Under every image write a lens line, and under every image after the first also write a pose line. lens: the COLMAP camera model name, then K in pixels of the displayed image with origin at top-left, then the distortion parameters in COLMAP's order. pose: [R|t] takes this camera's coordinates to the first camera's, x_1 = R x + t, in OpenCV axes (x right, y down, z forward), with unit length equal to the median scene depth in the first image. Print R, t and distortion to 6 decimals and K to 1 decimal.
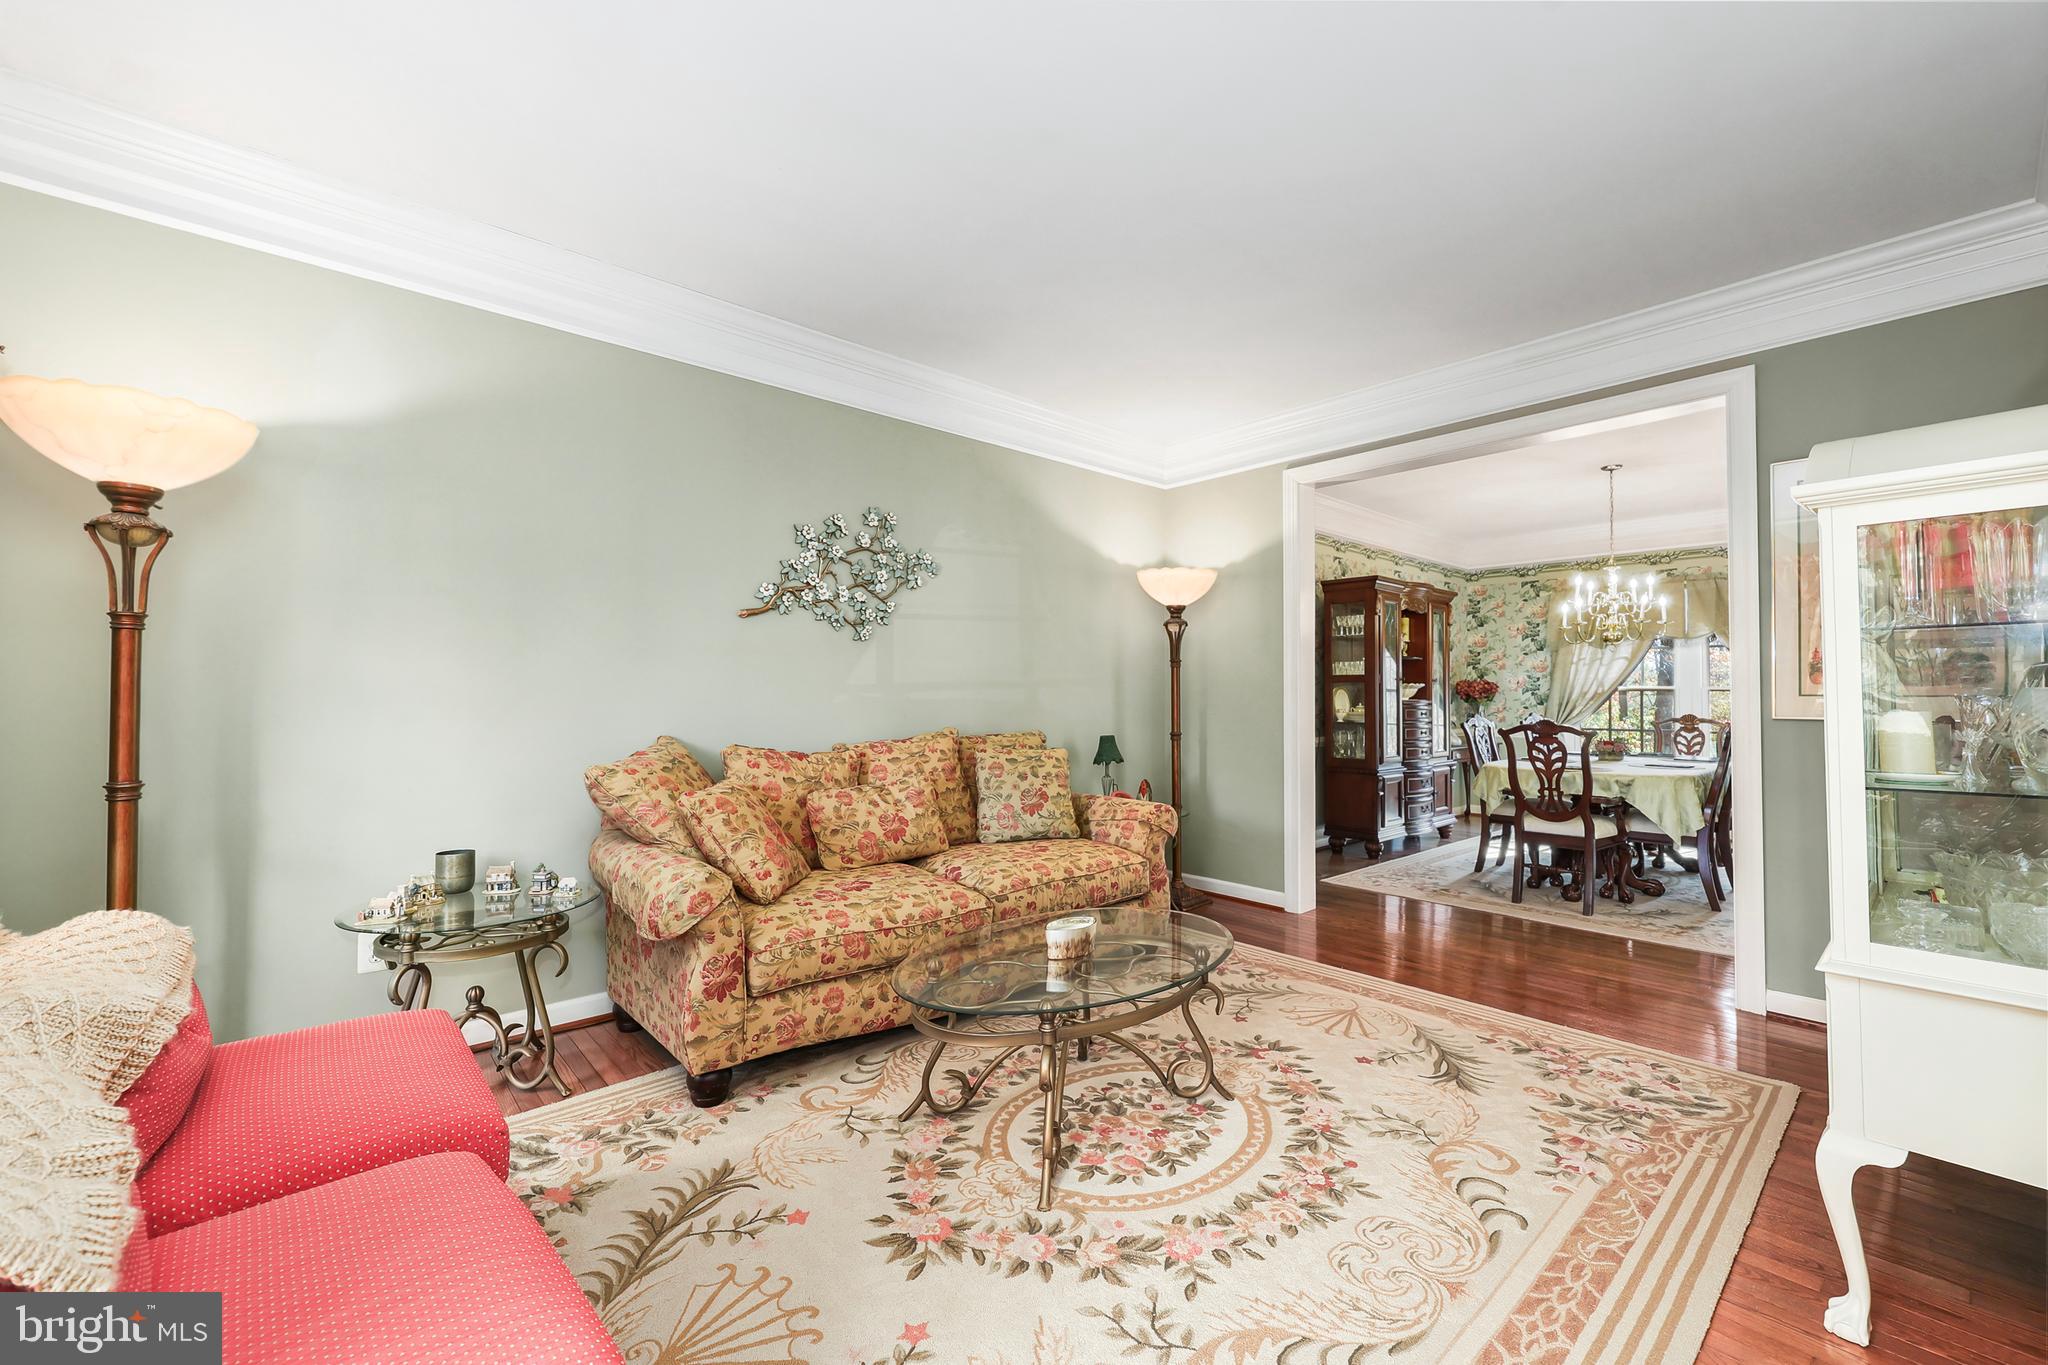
lens RADIAL K [[841.5, 0, 1023.6], [0, 841.5, 674.5], [0, 0, 1]] dist [-0.000581, 0.001587]
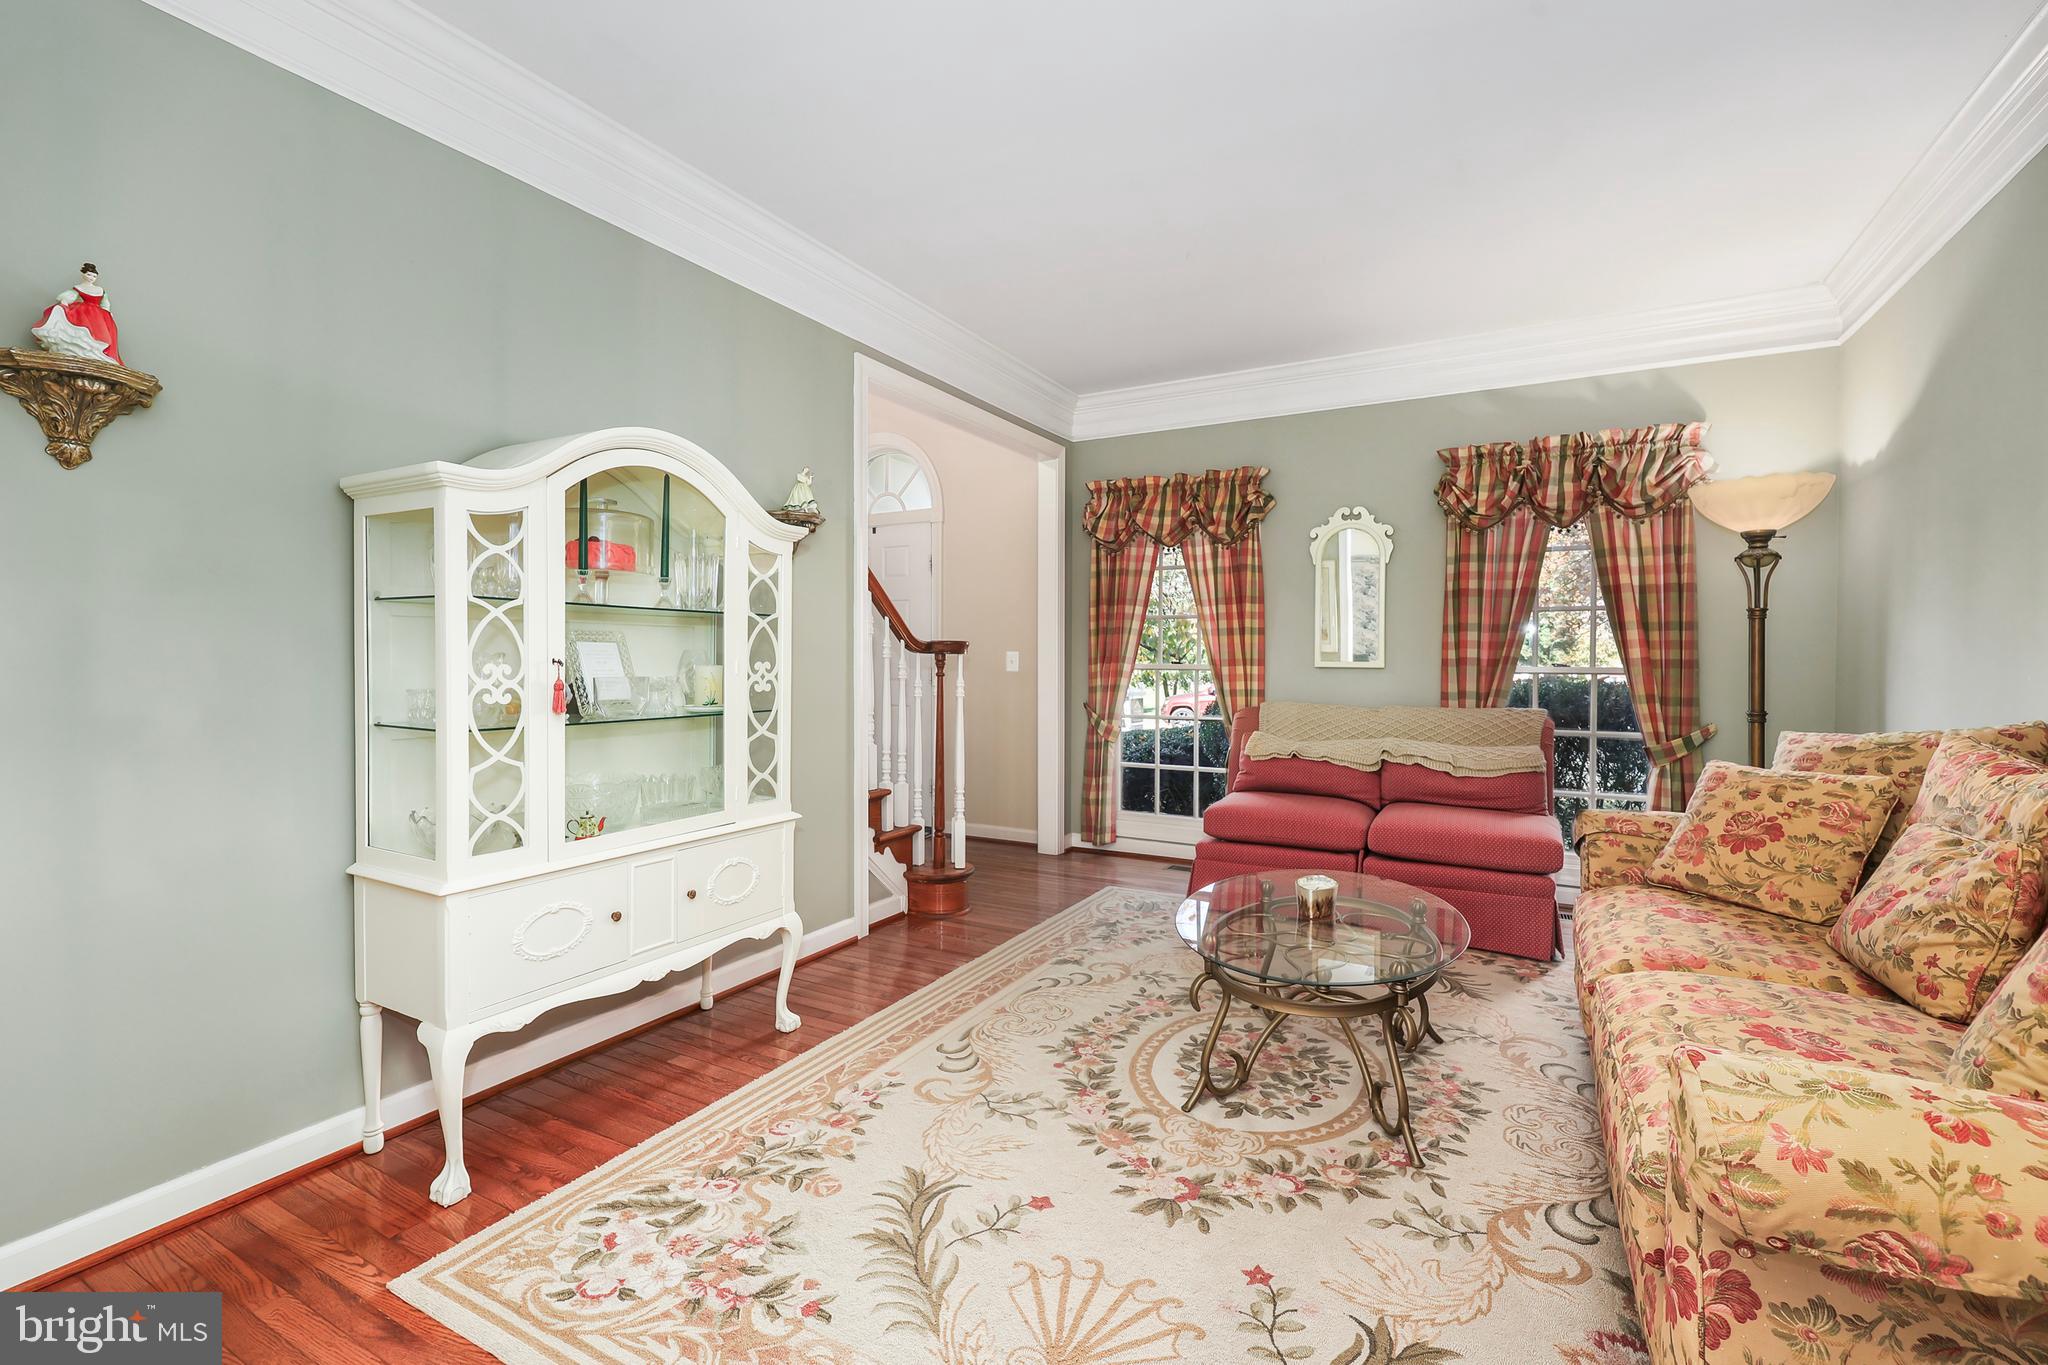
lens RADIAL K [[874.6, 0, 1051.3], [0, 874.6, 669.3], [0, 0, 1]] dist [0.007296, -0.000792]
pose [[-0.934960, 0.001861, -0.354747, 0.648800], [0.006430, 0.999911, -0.011703, 0.045233], [0.354694, -0.013223, -0.934889, 1.674140]]
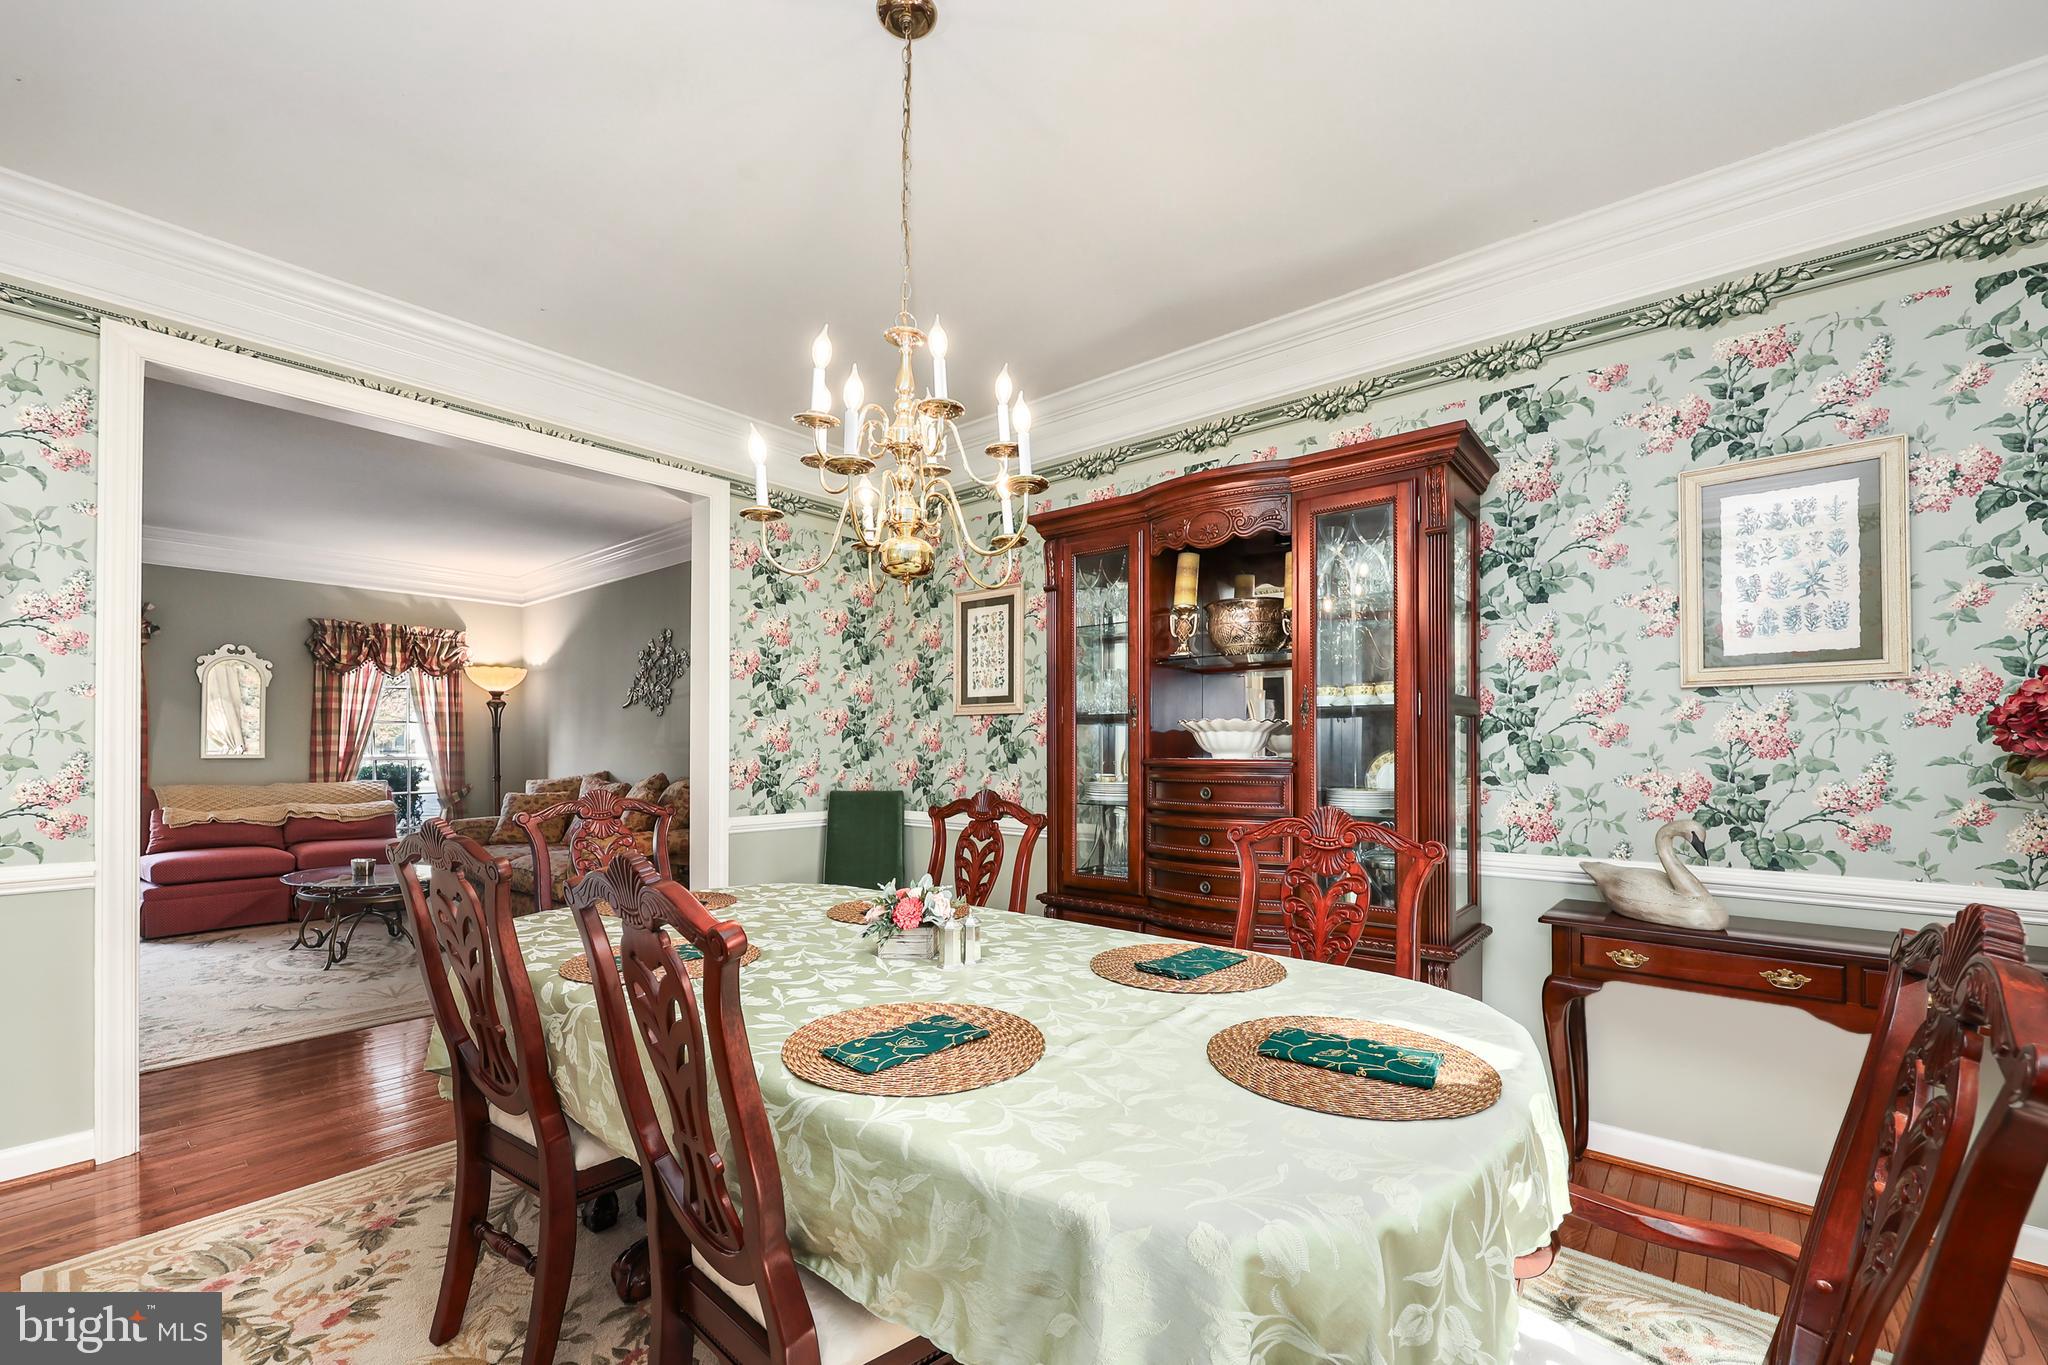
lens RADIAL K [[841.5, 0, 1032.4], [0, 841.5, 750.2], [0, 0, 1]] dist [-0.000581, 0.001587]
pose [[0.174643, -0.003347, -0.984626, 2.146634], [0.027772, 0.999613, 0.001528, 0.060935], [0.984240, -0.027611, 0.174668, 2.033042]]
